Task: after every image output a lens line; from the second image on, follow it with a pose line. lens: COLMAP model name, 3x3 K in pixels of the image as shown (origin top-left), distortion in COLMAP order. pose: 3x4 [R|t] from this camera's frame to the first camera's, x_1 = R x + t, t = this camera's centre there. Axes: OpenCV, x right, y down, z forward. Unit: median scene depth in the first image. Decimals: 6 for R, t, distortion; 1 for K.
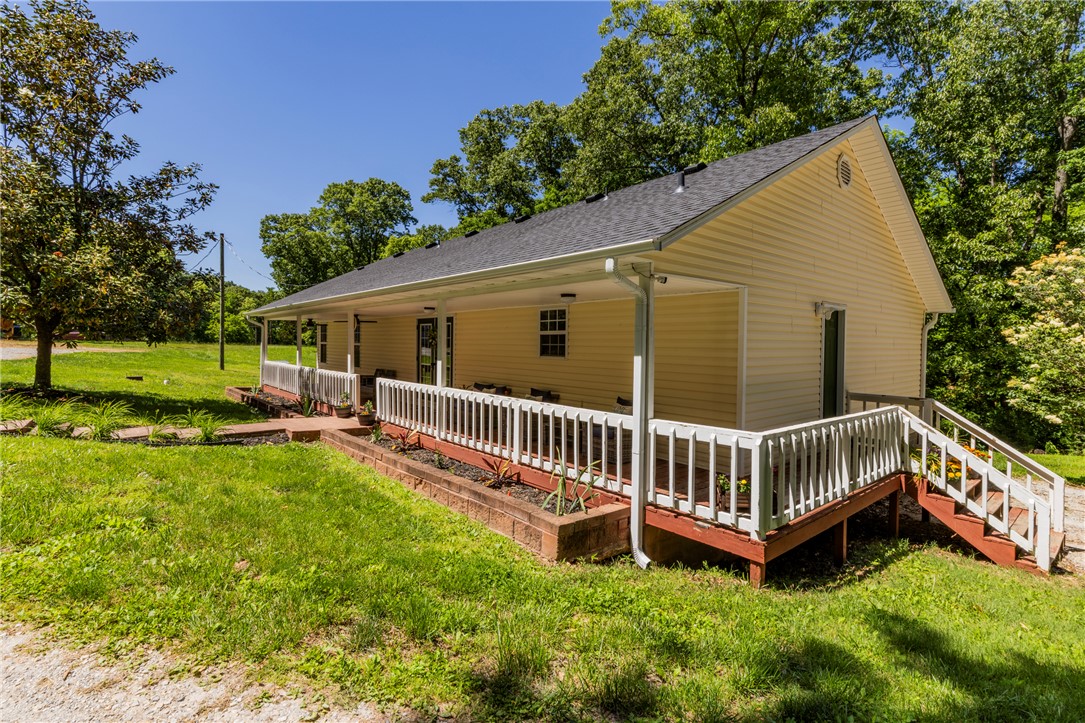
lens RADIAL K [[503.5, 0, 553.6], [0, 503.5, 346.9], [0, 0, 1]] dist [0.003360, -0.000318]
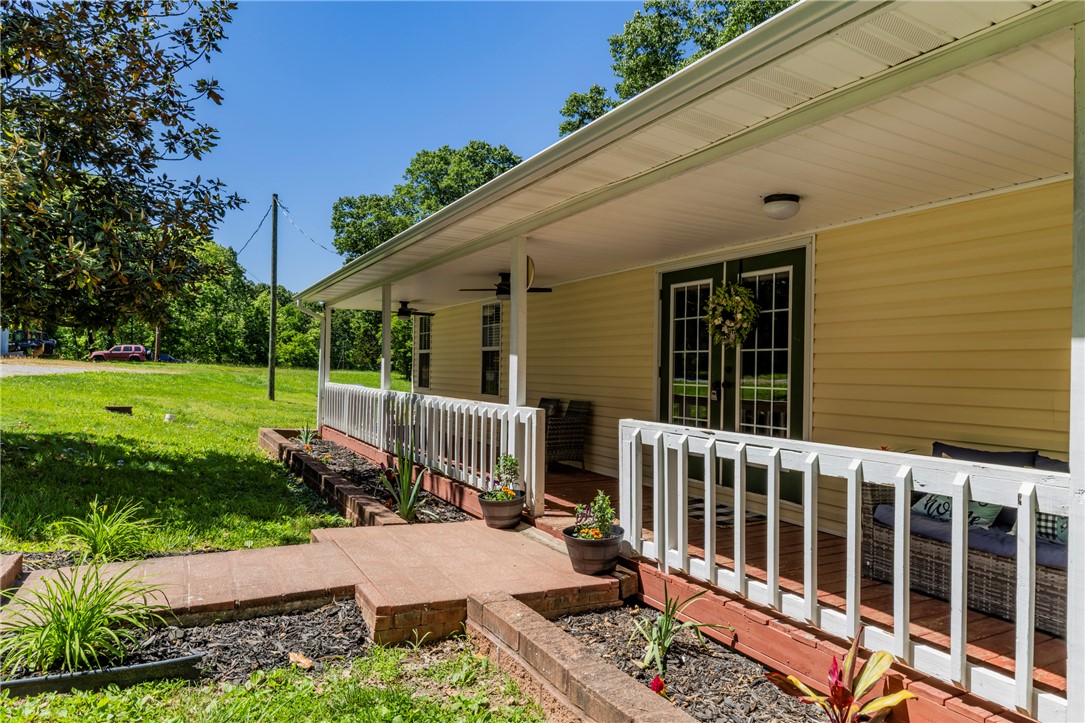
lens RADIAL K [[678.1, 0, 551.2], [0, 678.1, 357.0], [0, 0, 1]] dist [0.005121, -0.000896]
pose [[0.976958, 0.001205, -0.213430, -0.239228], [-0.007770, 0.999522, -0.029926, 0.027752], [0.213292, 0.030895, 0.976500, 0.451205]]
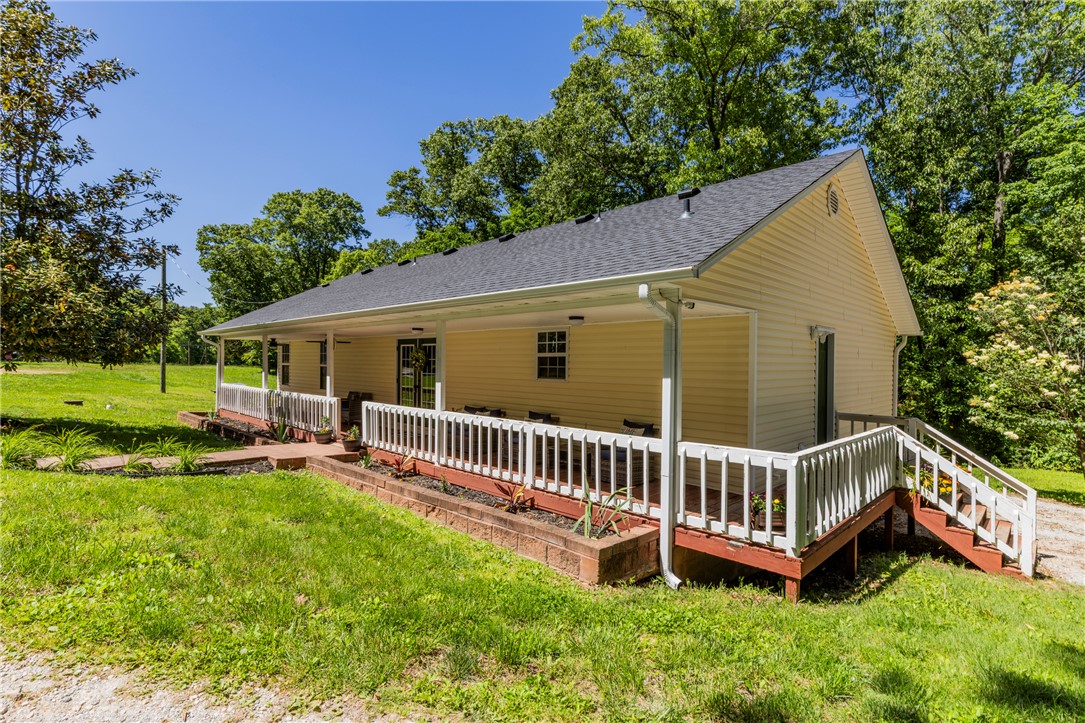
lens RADIAL K [[518.1, 0, 553.2], [0, 518.1, 362.2], [0, 0, 1]] dist [-0.002972, 0.000798]
pose [[0.996349, -0.000679, 0.085375, -0.058747], [0.001370, 0.999967, -0.008029, -0.003716], [-0.085367, 0.008117, 0.996317, -0.009283]]
